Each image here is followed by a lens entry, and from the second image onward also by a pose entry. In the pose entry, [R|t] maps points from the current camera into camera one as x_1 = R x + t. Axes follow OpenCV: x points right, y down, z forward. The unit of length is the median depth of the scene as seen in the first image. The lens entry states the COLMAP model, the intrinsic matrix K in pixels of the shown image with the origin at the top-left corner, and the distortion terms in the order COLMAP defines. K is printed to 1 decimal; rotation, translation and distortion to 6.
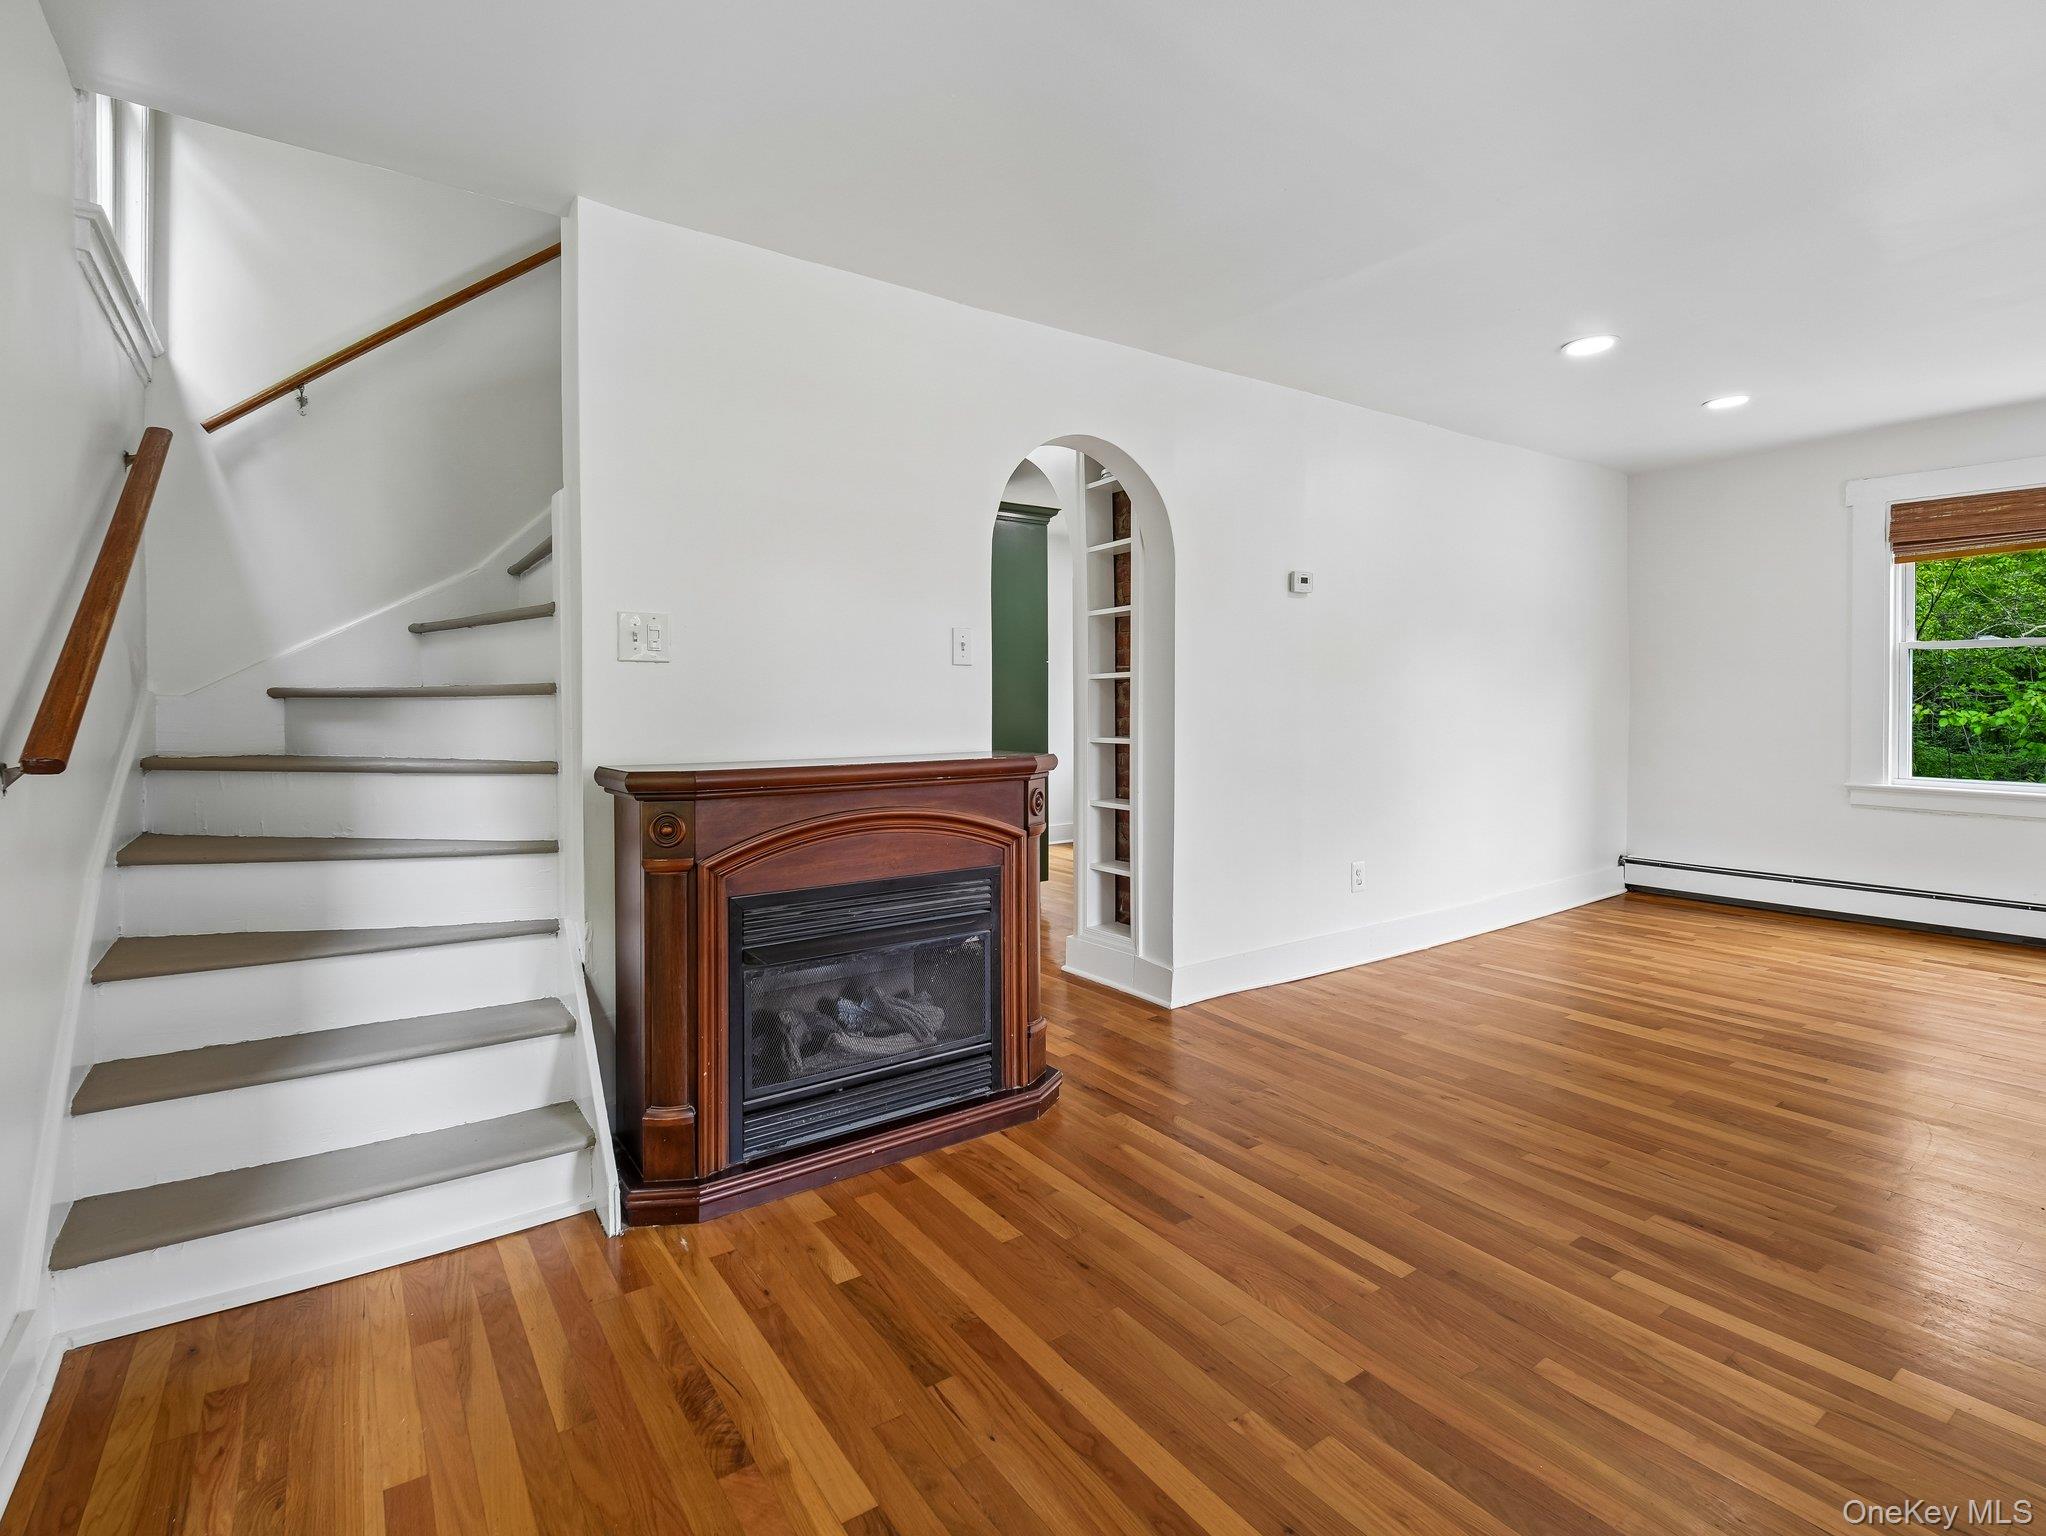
lens RADIAL K [[1000.0, 0, 1015.7], [0, 1000.0, 705.8], [0, 0, 1]] dist [-0.013209, -0.000713]
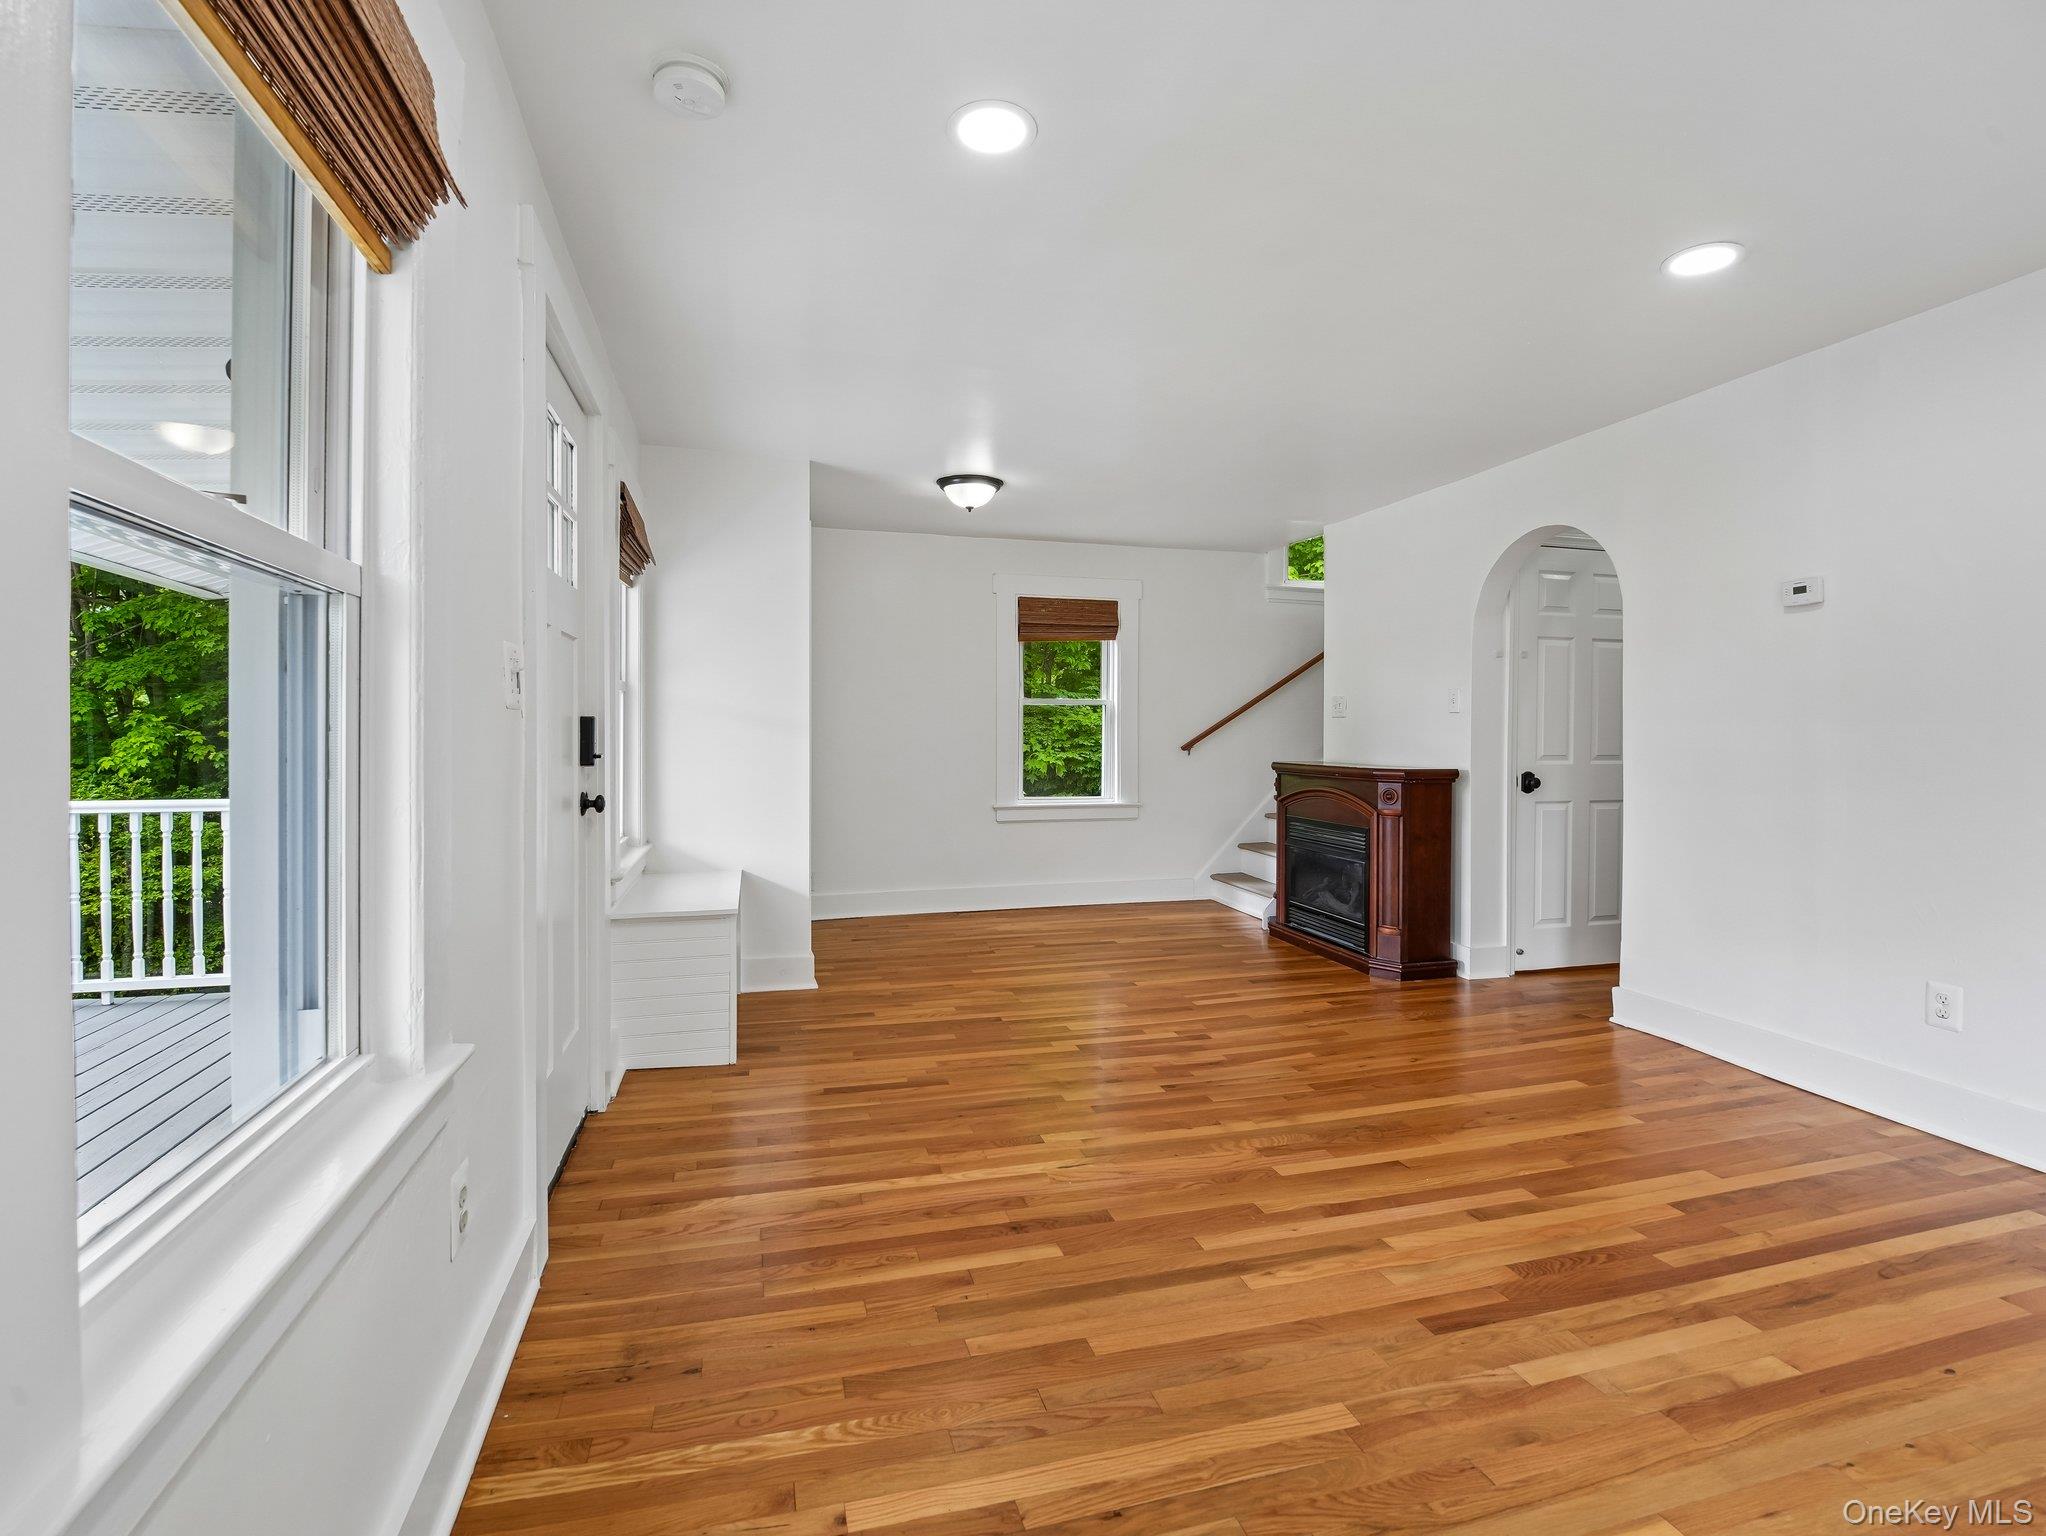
lens RADIAL K [[959.9, 0, 1035.0], [0, 959.9, 755.7], [0, 0, 1]] dist [0.033993, -0.020887]
pose [[-0.323921, 0.029788, -0.945615, 1.527655], [-0.005737, 0.999424, 0.033448, -0.022610], [0.946067, 0.016260, -0.323564, 0.827817]]
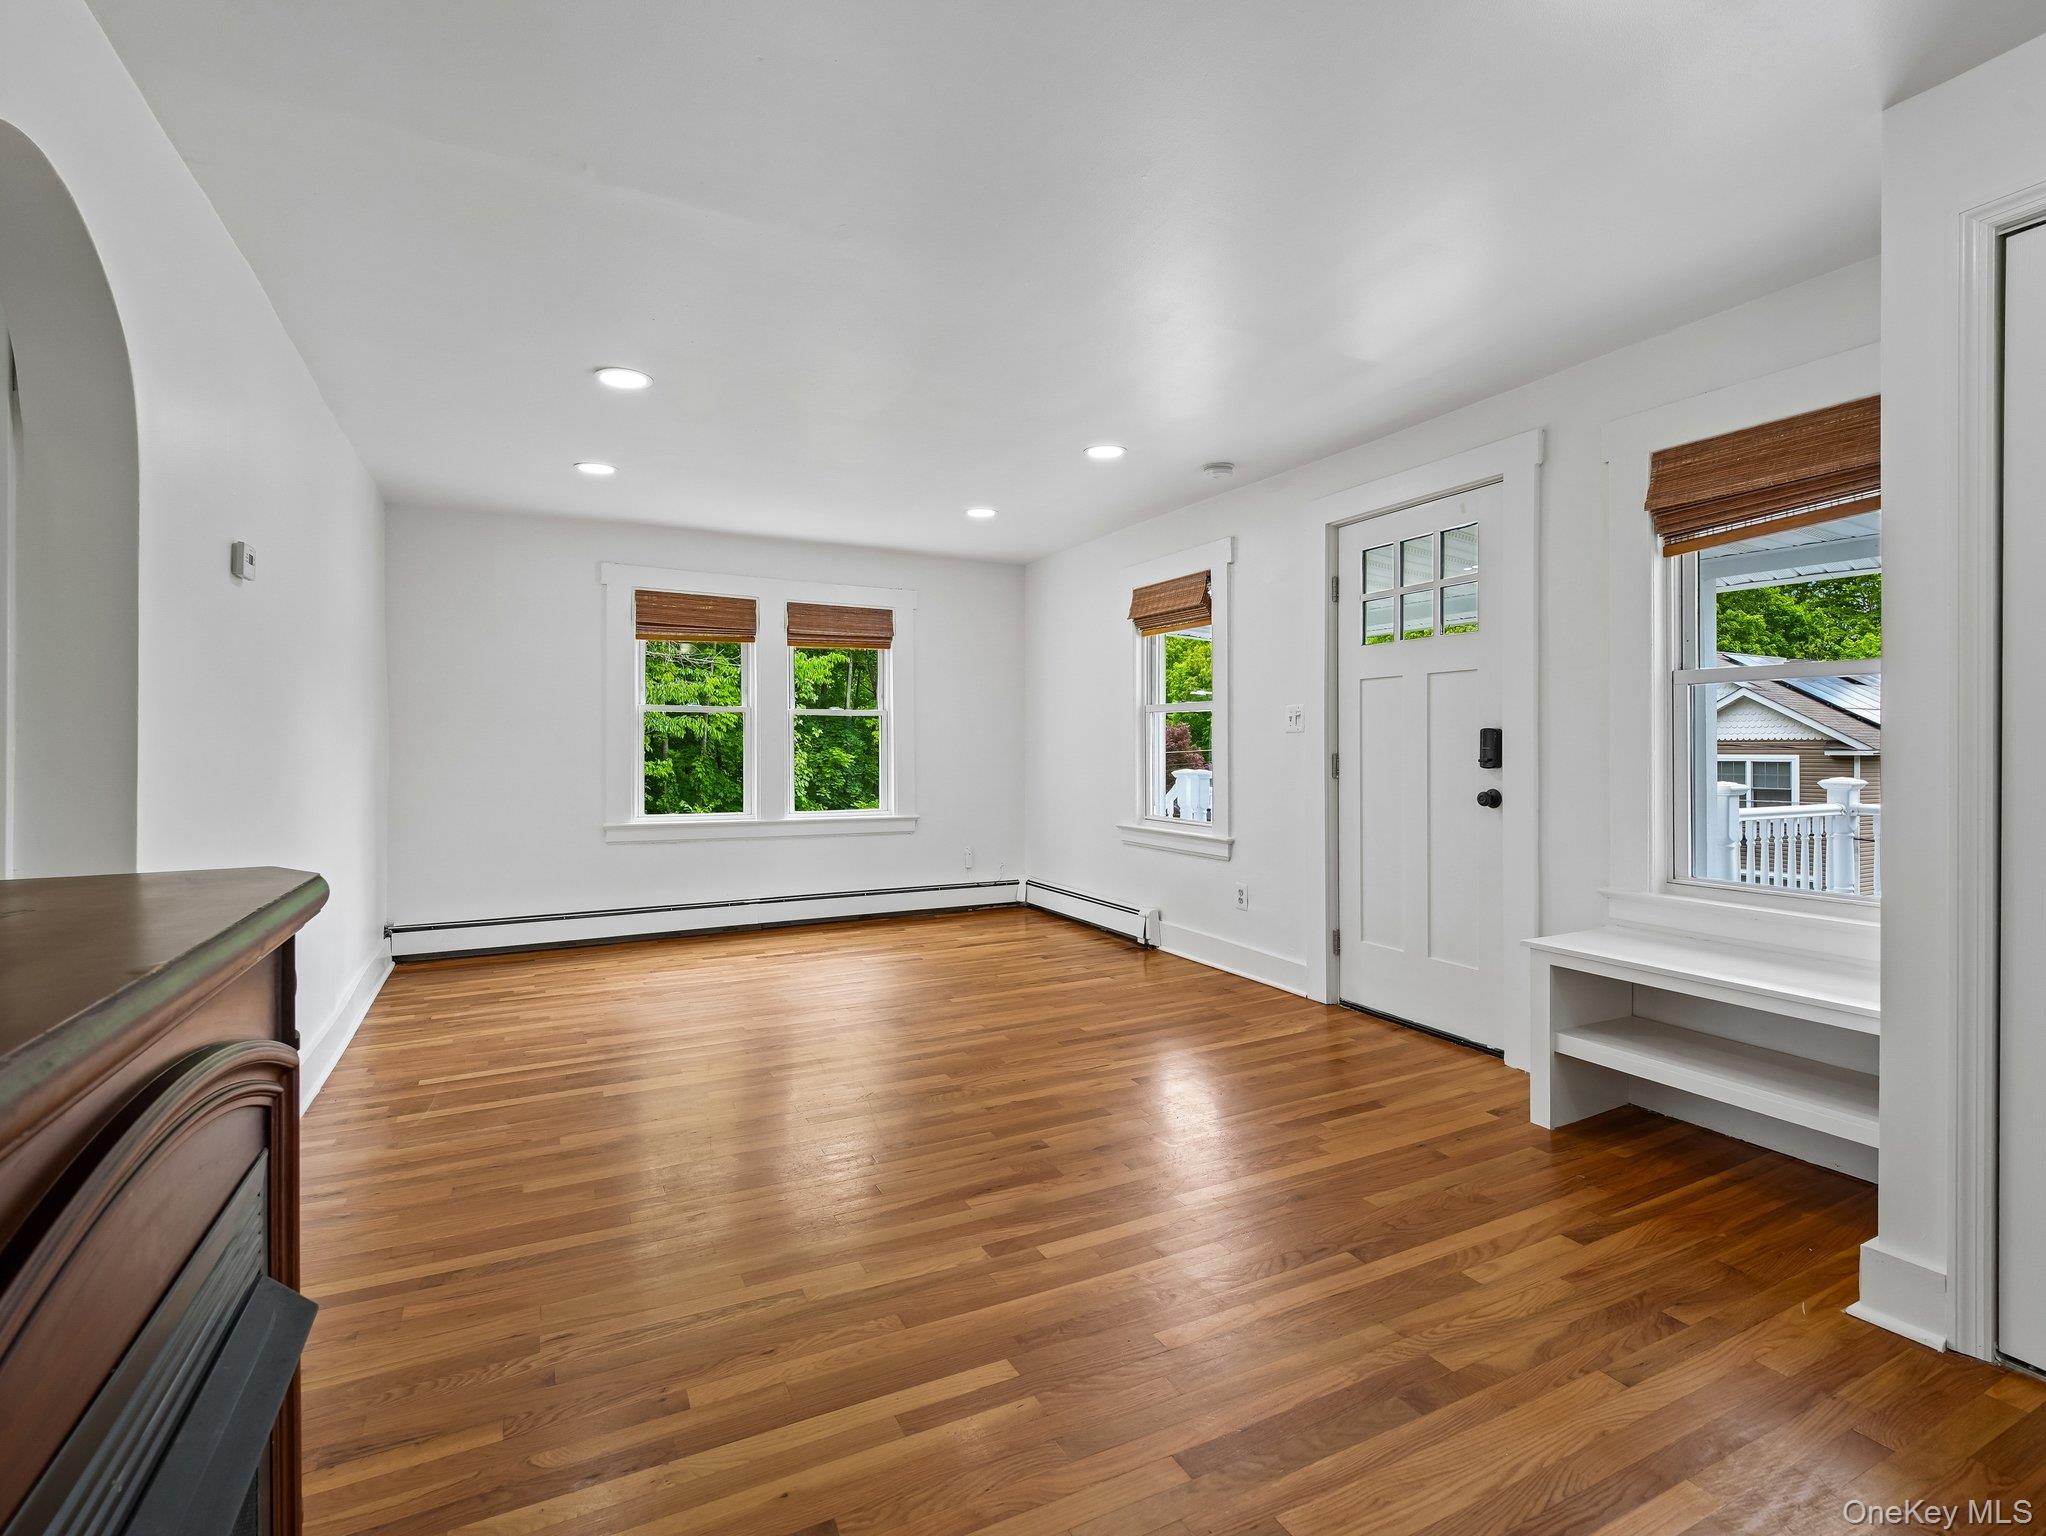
lens RADIAL K [[959.9, 0, 1035.0], [0, 959.9, 755.7], [0, 0, 1]] dist [0.033993, -0.020887]
pose [[0.134880, -0.003468, 0.990856, -0.309374], [0.006019, 0.999978, 0.002680, -0.003119], [-0.990844, 0.005603, 0.134898, 0.526409]]
